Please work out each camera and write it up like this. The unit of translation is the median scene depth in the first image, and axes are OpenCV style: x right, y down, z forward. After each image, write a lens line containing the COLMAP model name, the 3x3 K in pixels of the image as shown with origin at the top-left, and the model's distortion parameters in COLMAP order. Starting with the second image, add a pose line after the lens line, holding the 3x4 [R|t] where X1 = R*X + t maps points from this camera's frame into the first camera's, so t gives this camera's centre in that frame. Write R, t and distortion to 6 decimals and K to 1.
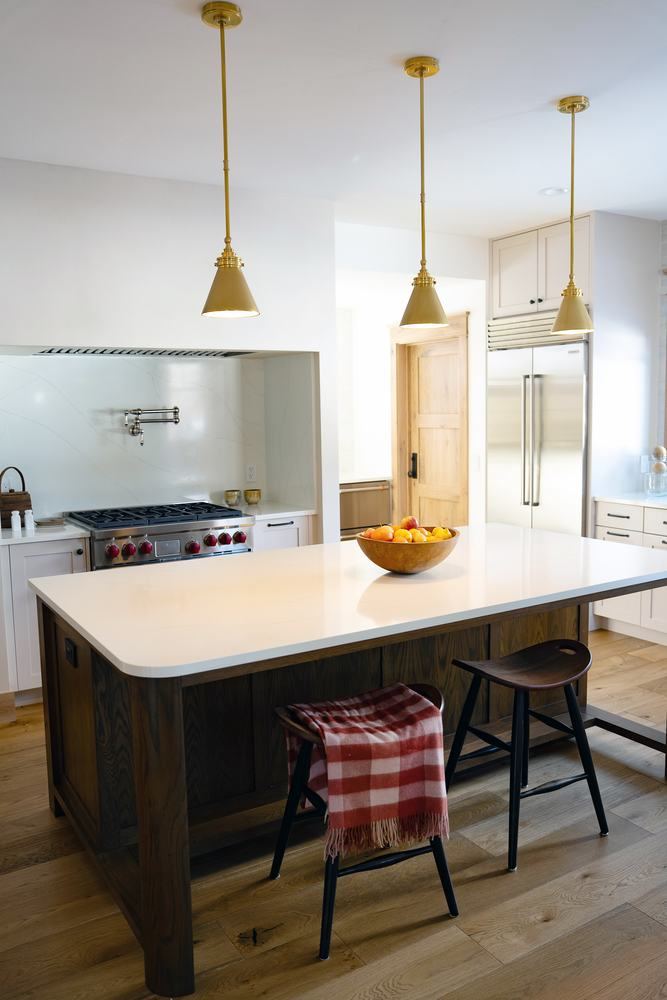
lens RADIAL K [[794.9, 0, 333.5], [0, 794.9, 500.0], [0, 0, 1]] dist [0.000663, -0.000243]
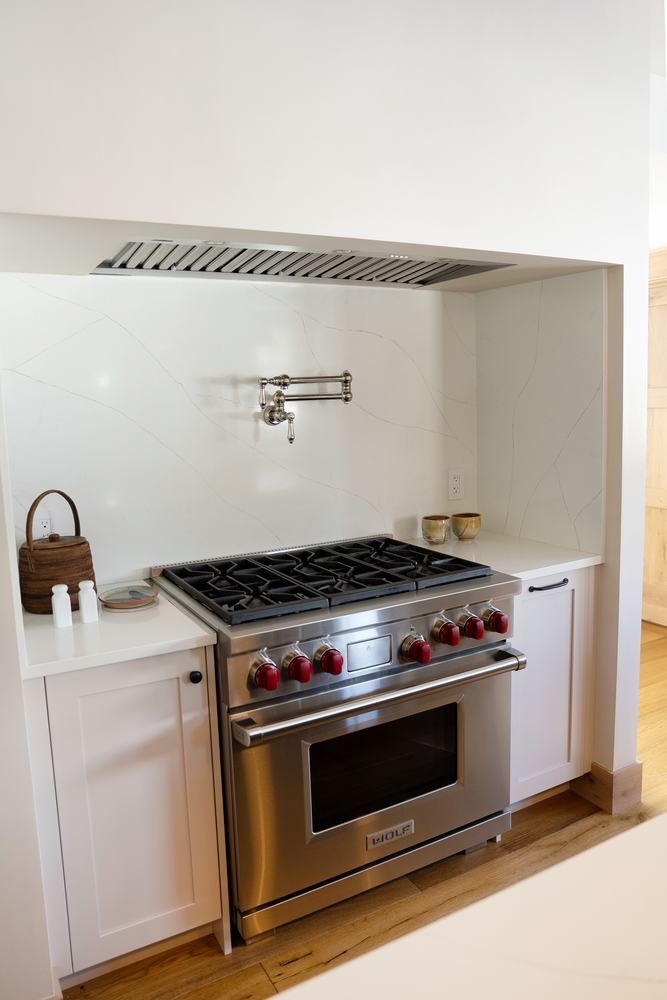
lens RADIAL K [[733.0, 0, 331.2], [0, 733.0, 456.1], [0, 0, 1]] dist [0.002543, 0.006966]
pose [[0.999032, -0.007917, -0.043272, -0.192527], [0.006835, 0.999661, -0.025106, -0.046498], [0.043456, 0.024786, 0.998748, 0.500336]]
